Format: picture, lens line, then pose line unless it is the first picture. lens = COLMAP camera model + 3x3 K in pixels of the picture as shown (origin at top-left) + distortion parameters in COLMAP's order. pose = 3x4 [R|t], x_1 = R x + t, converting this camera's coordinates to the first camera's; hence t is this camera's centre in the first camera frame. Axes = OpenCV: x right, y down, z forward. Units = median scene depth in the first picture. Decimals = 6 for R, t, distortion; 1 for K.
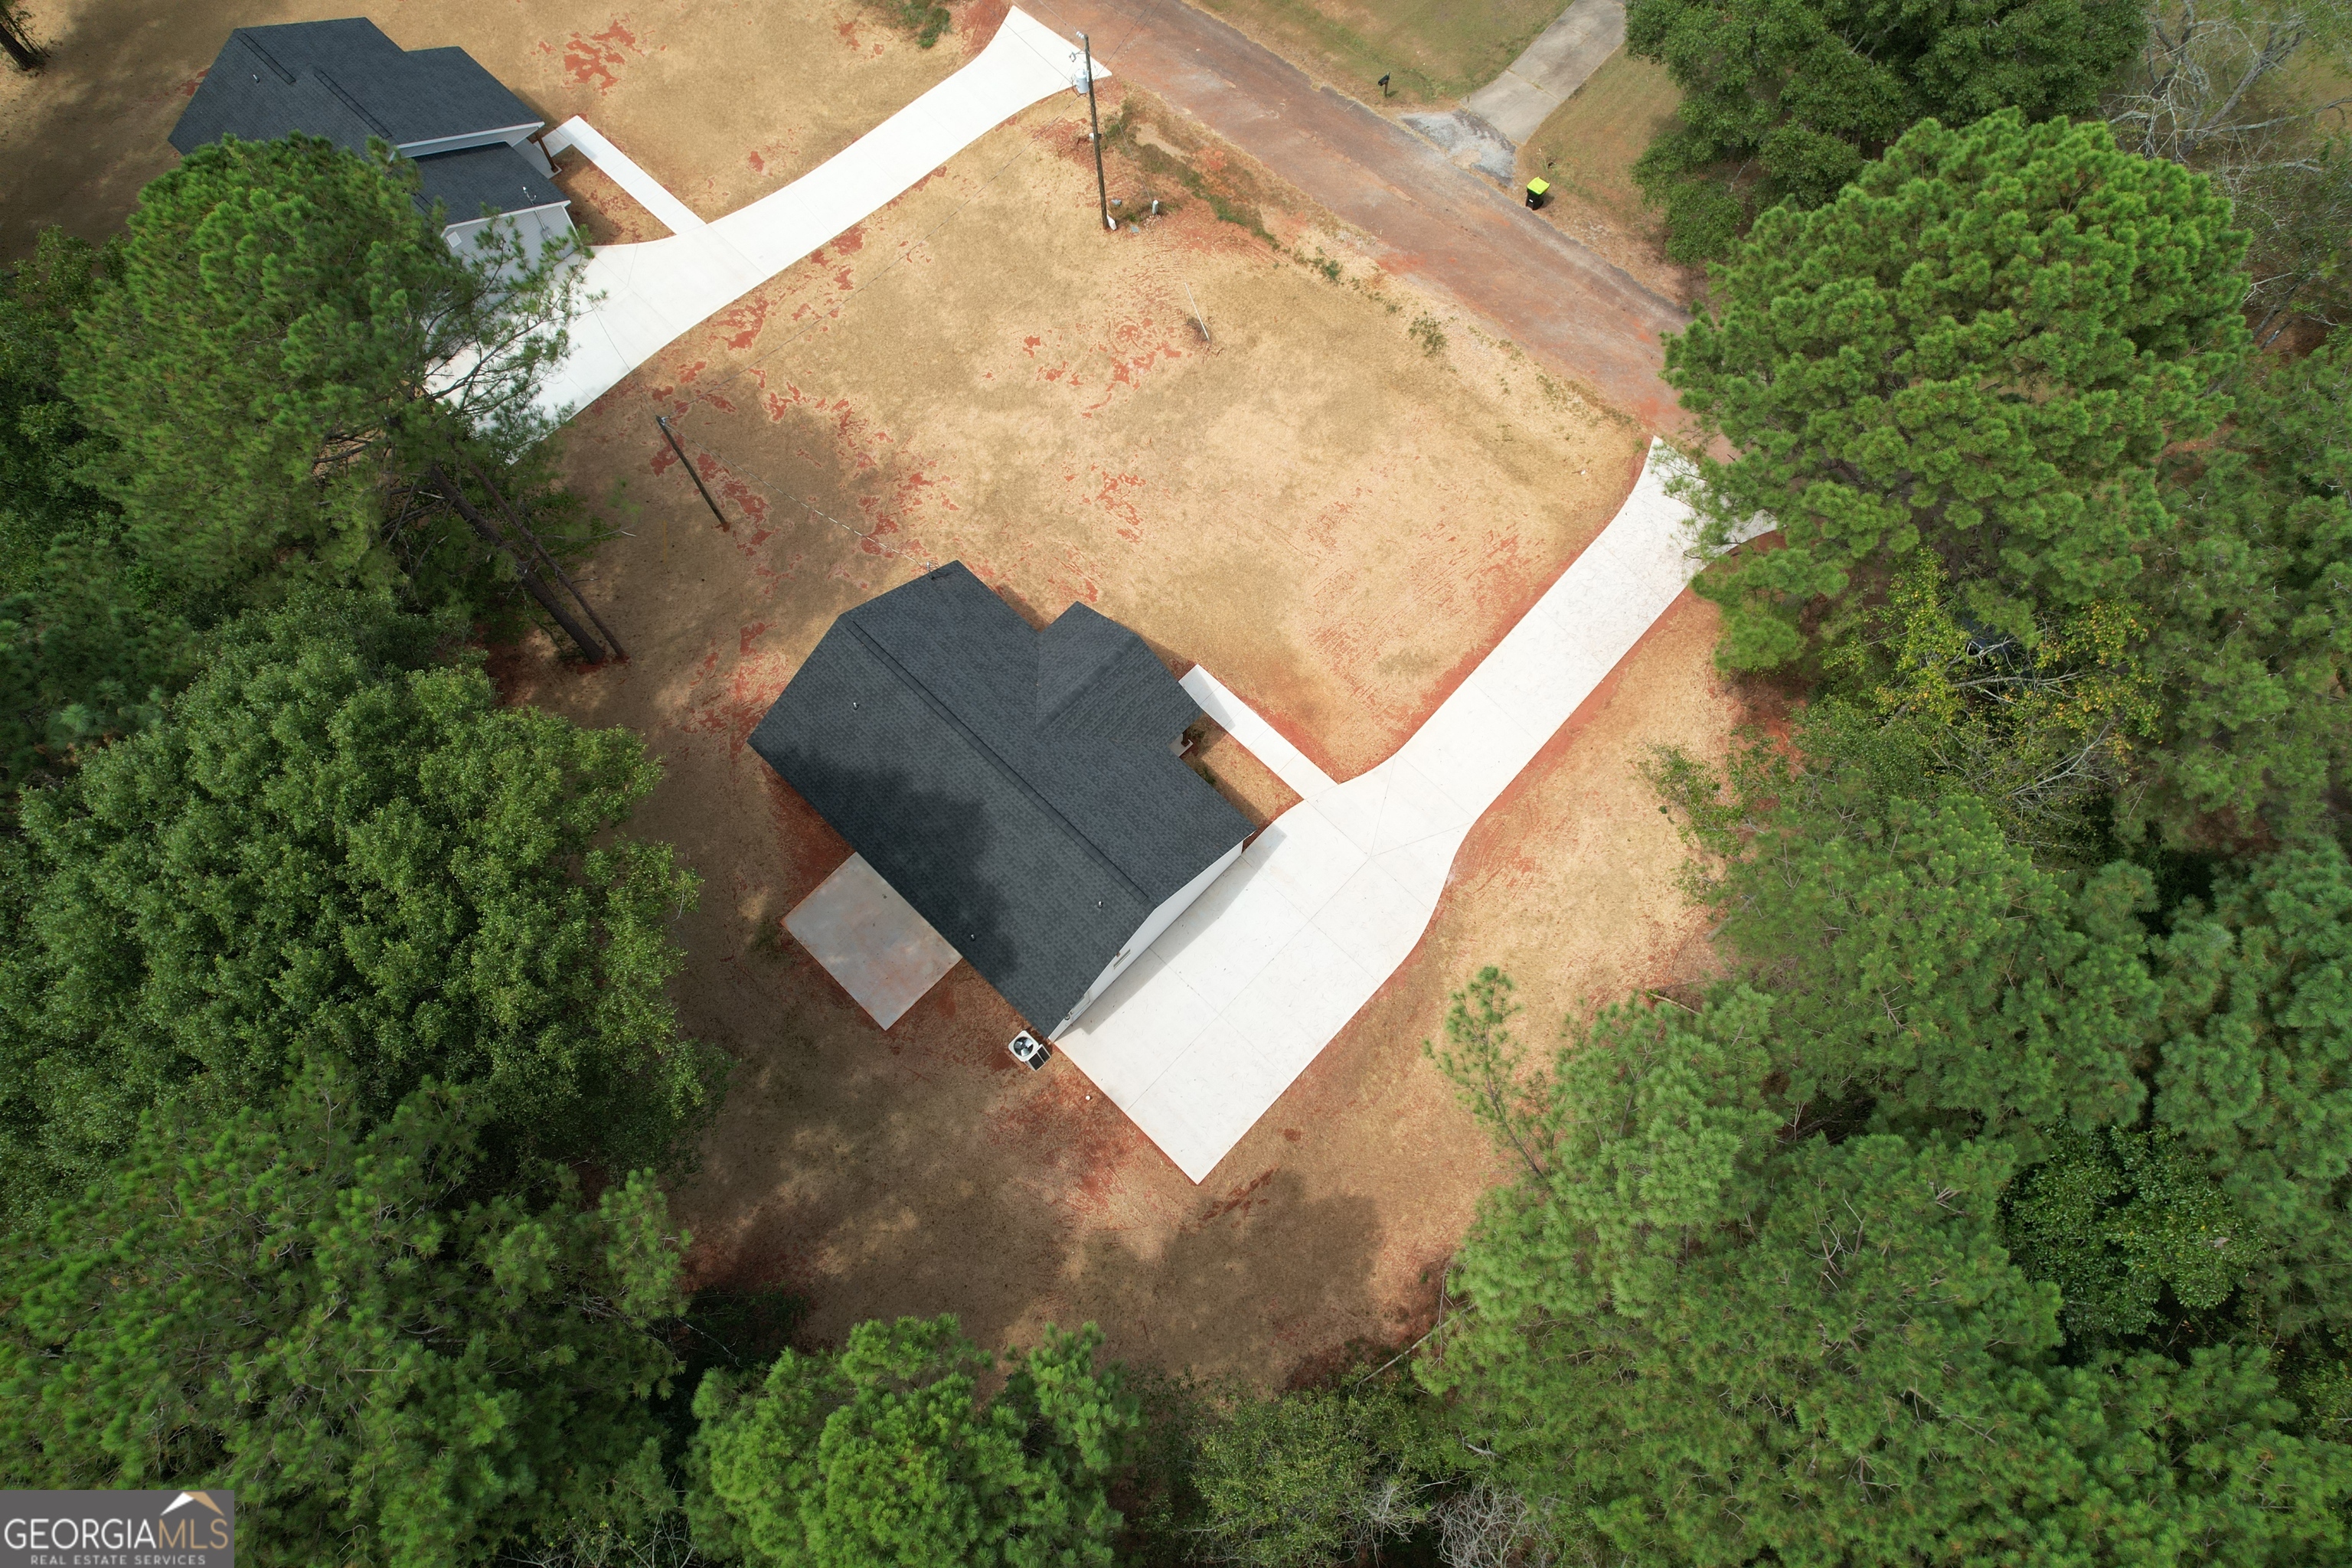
lens RADIAL K [[1505.7, 0, 1170.4], [0, 1505.7, 785.2], [0, 0, 1]] dist [-0.075866, 0.067508]
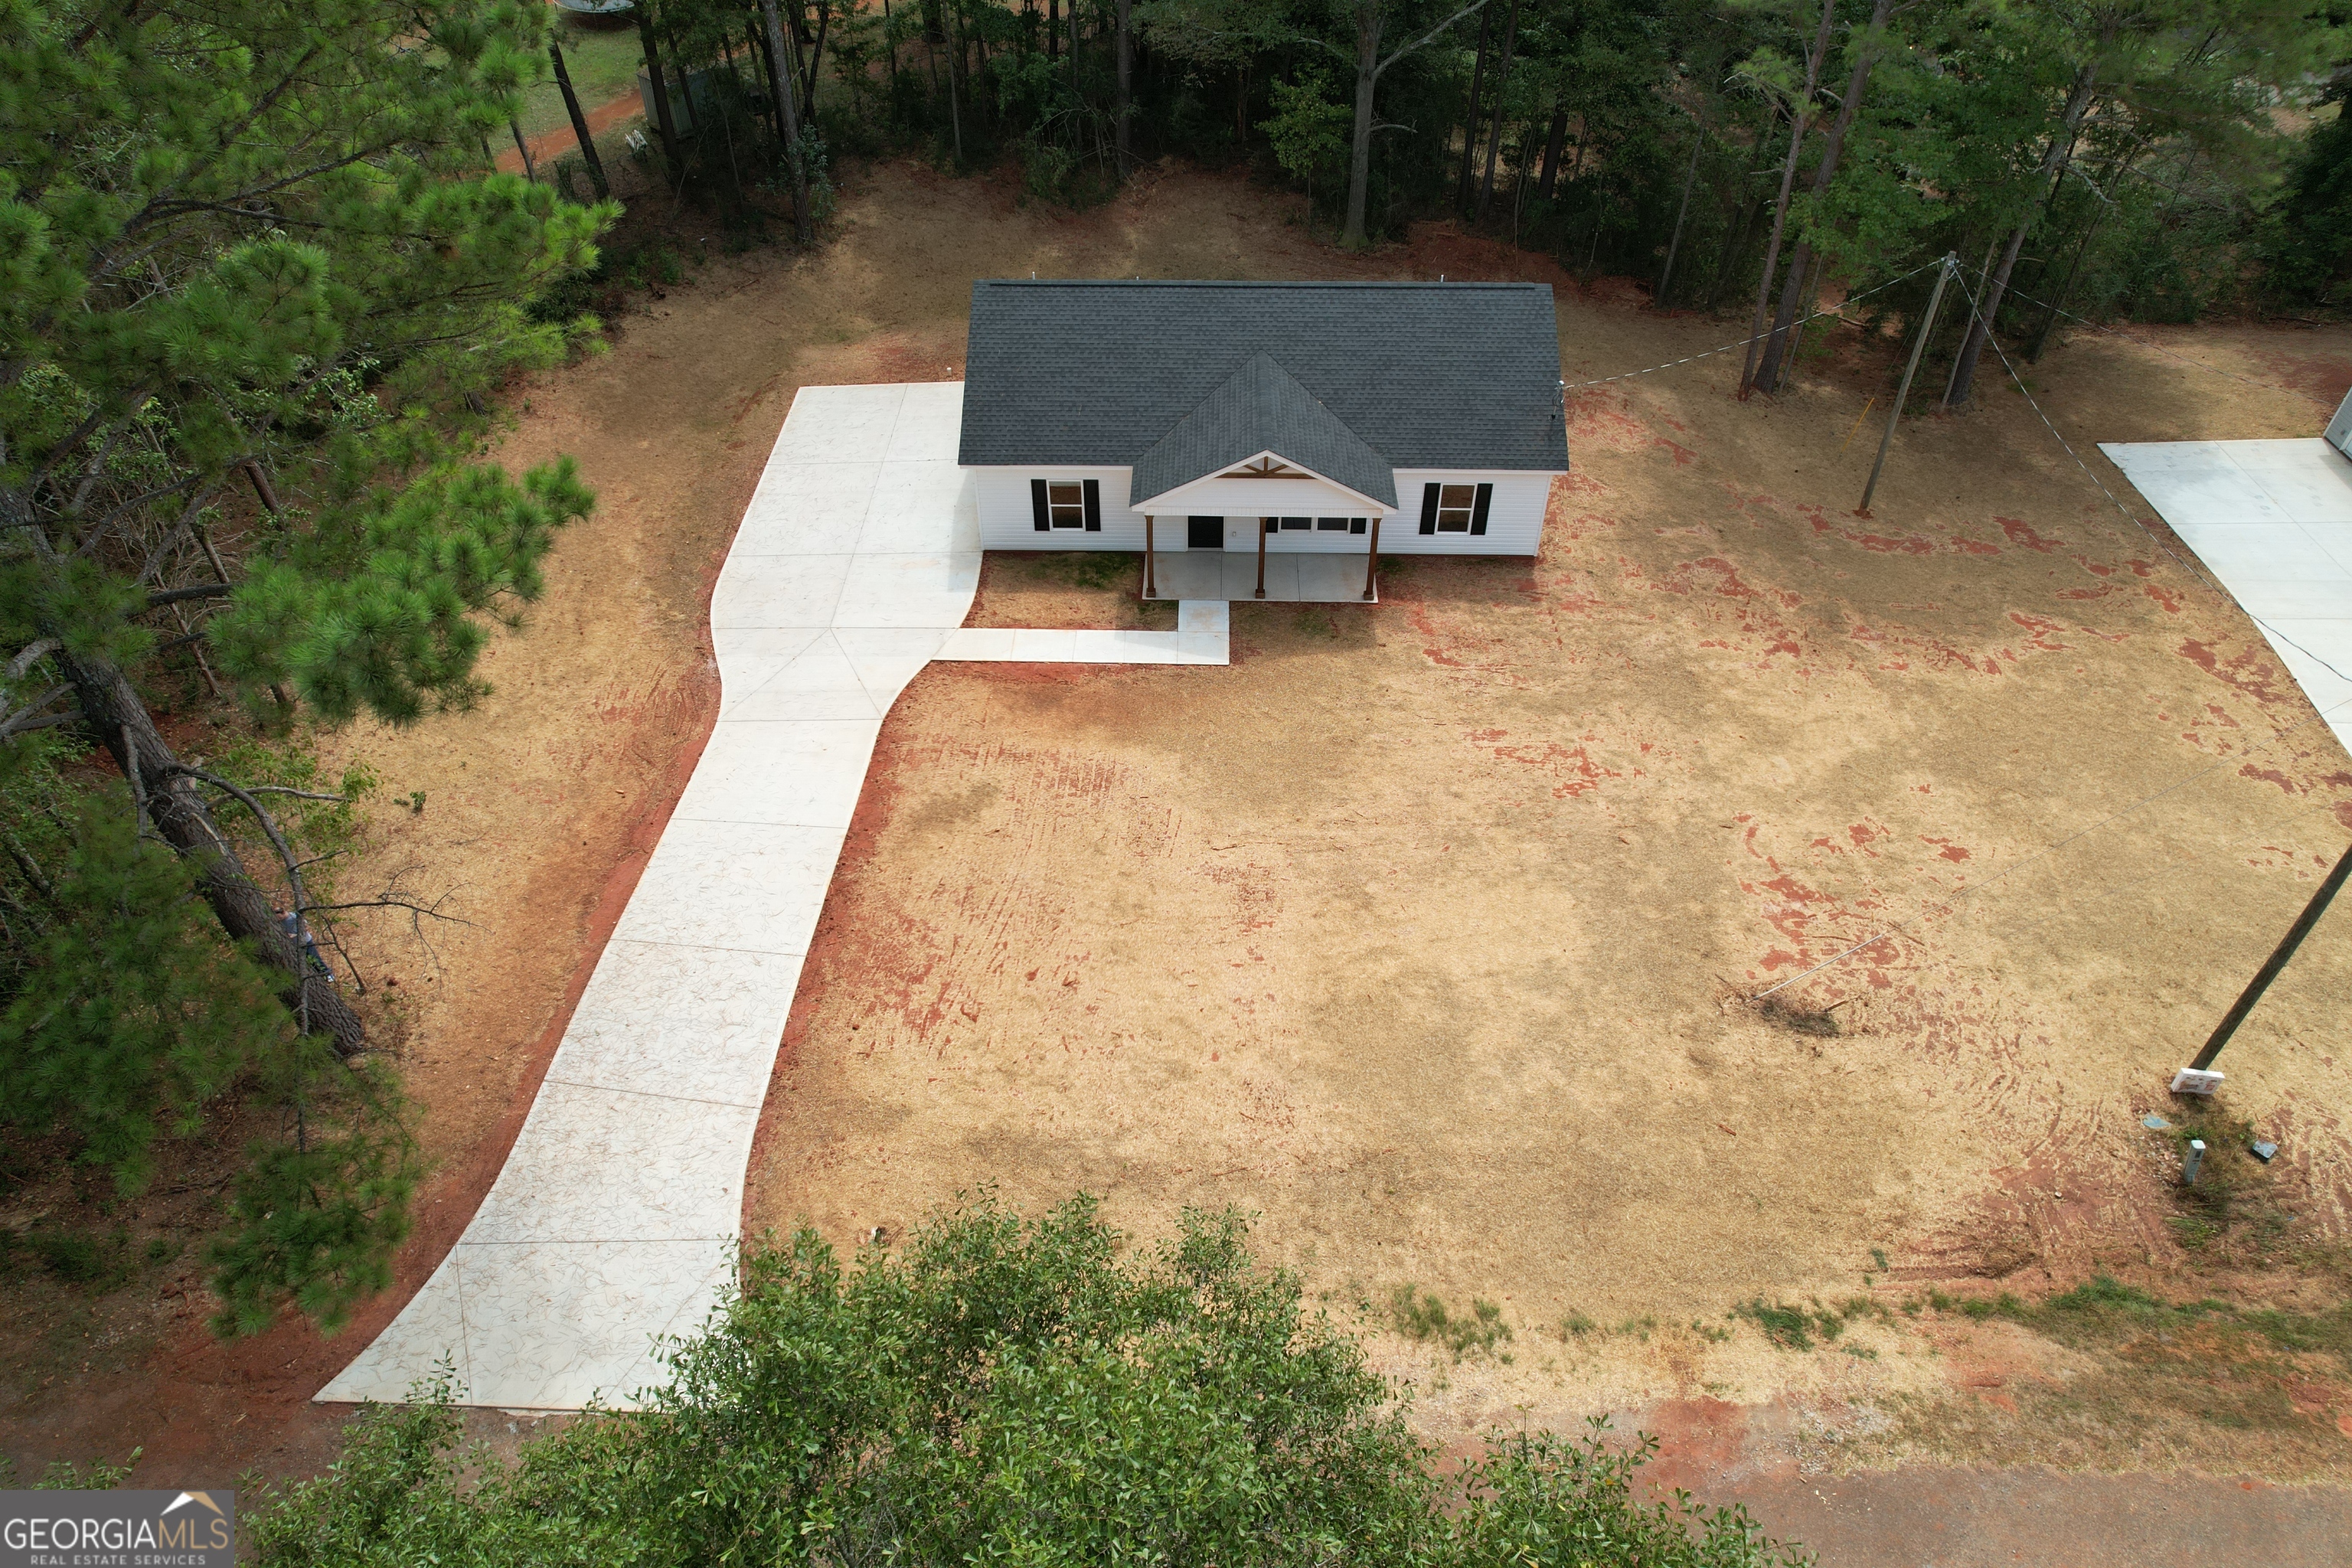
lens RADIAL K [[1505.7, 0, 1177.0], [0, 1505.7, 775.2], [0, 0, 1]] dist [-0.075866, 0.067508]
pose [[-0.733208, 0.456274, -0.504202, 0.341675], [-0.634129, -0.191057, 0.749252, -0.502526], [0.245533, 0.869086, 0.429421, 0.702812]]
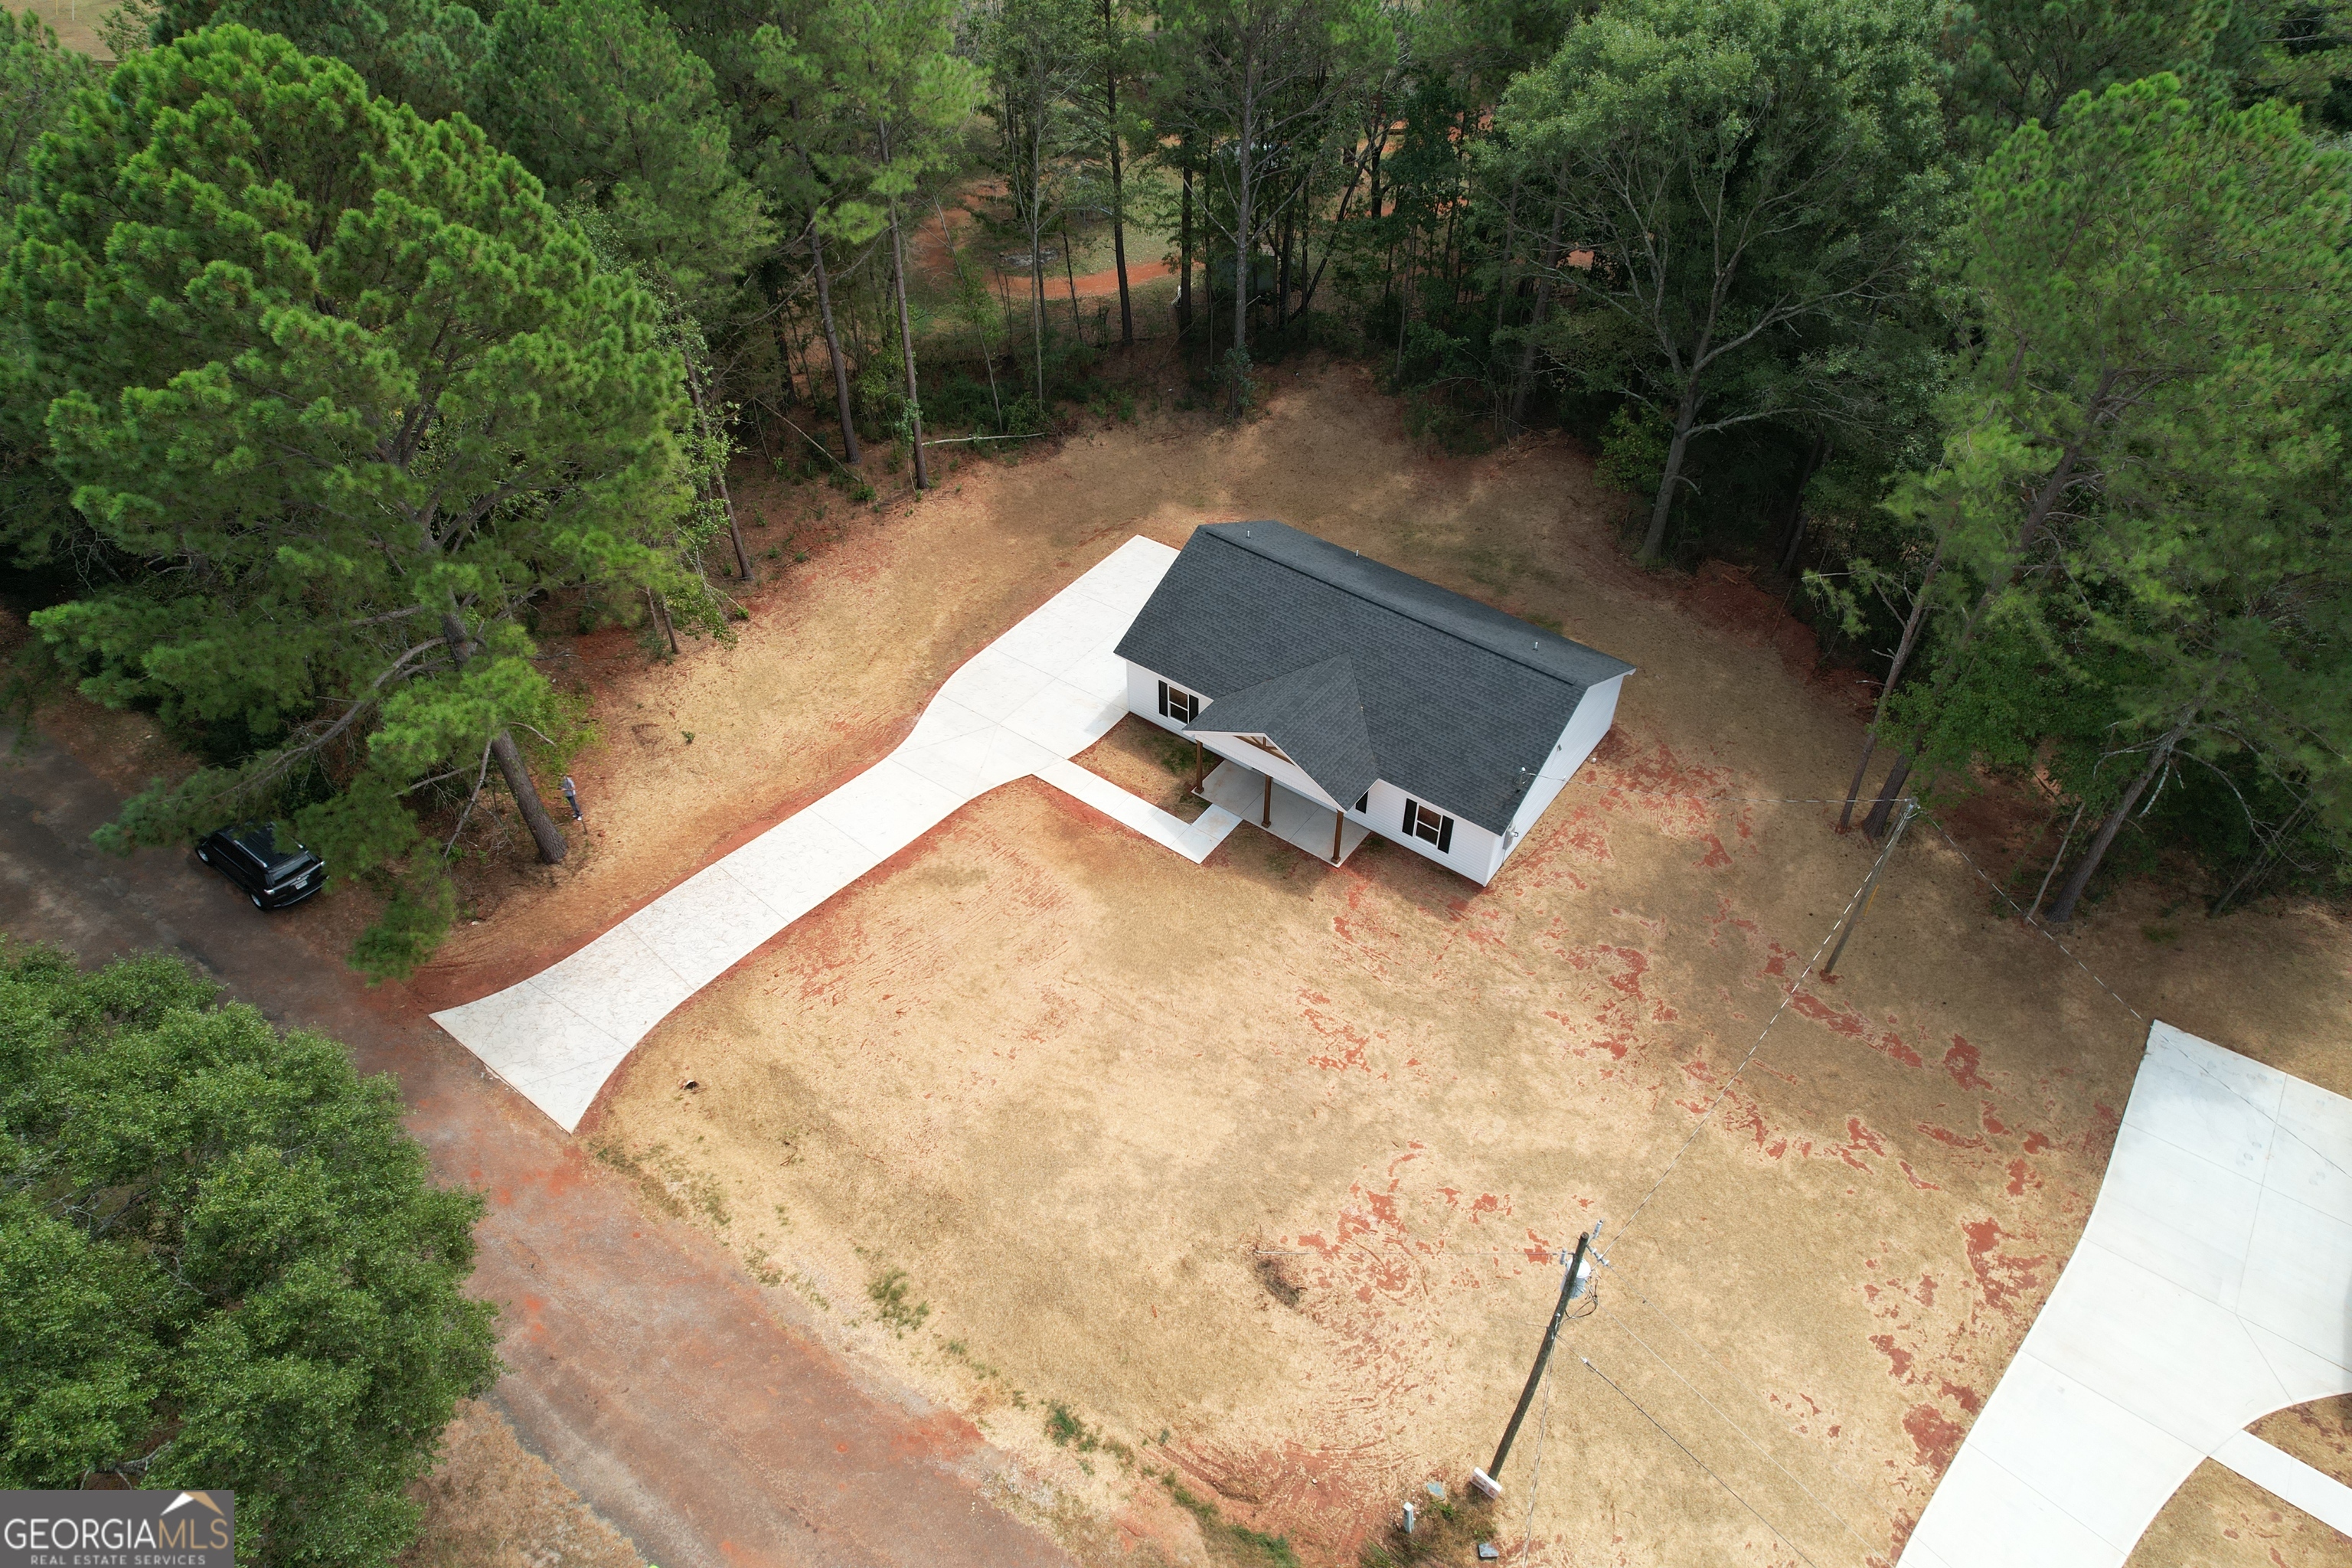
lens RADIAL K [[1505.7, 0, 1183.1], [0, 1505.7, 770.3], [0, 0, 1]] dist [-0.075866, 0.067508]
pose [[-0.991070, 0.085284, -0.102507, 0.101197], [-0.126844, -0.365827, 0.921998, -0.780741], [0.041131, 0.926767, 0.373378, 0.579102]]
